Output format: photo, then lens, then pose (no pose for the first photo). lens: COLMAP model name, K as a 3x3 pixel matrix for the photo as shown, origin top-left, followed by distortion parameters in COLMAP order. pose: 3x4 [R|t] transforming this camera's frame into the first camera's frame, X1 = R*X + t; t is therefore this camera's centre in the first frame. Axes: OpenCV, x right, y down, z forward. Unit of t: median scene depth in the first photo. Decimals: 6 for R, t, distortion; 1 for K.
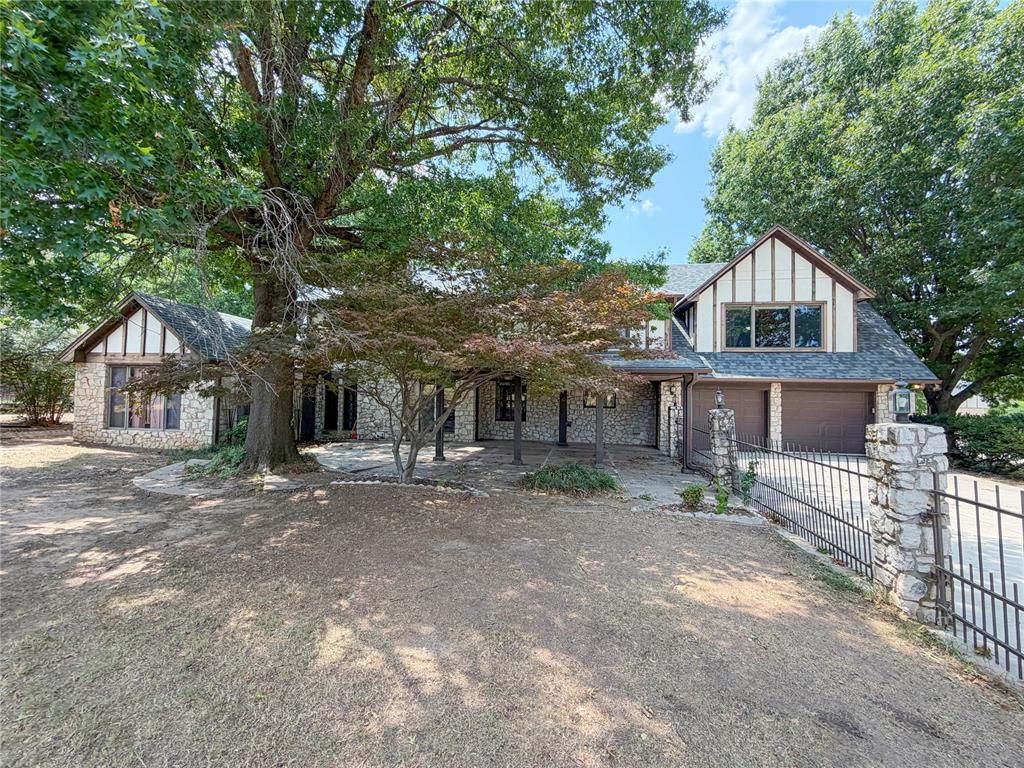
lens RADIAL K [[411.0, 0, 513.0], [0, 411.0, 376.6], [0, 0, 1]] dist [0.000548, 0.000060]
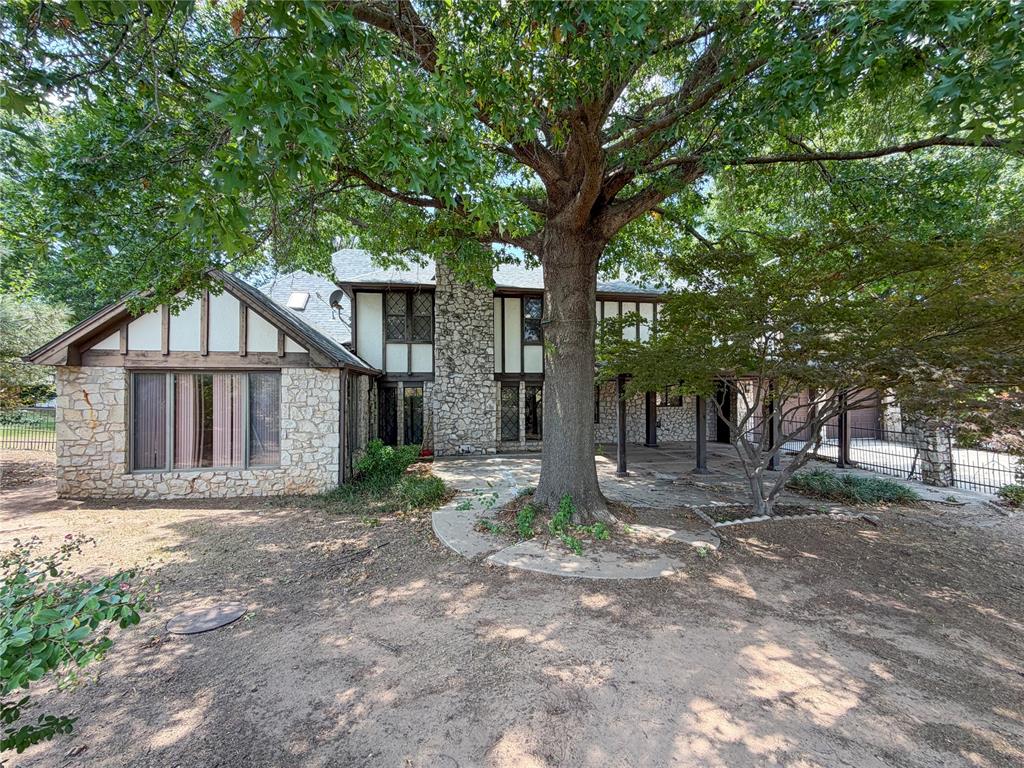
lens RADIAL K [[411.0, 0, 512.0], [0, 411.0, 385.8], [0, 0, 1]] dist [0.000548, 0.000060]
pose [[0.947403, -0.020297, 0.319399, -0.647381], [0.006953, 0.999057, 0.042863, -0.027275], [-0.319967, -0.038387, 0.946651, 0.239575]]
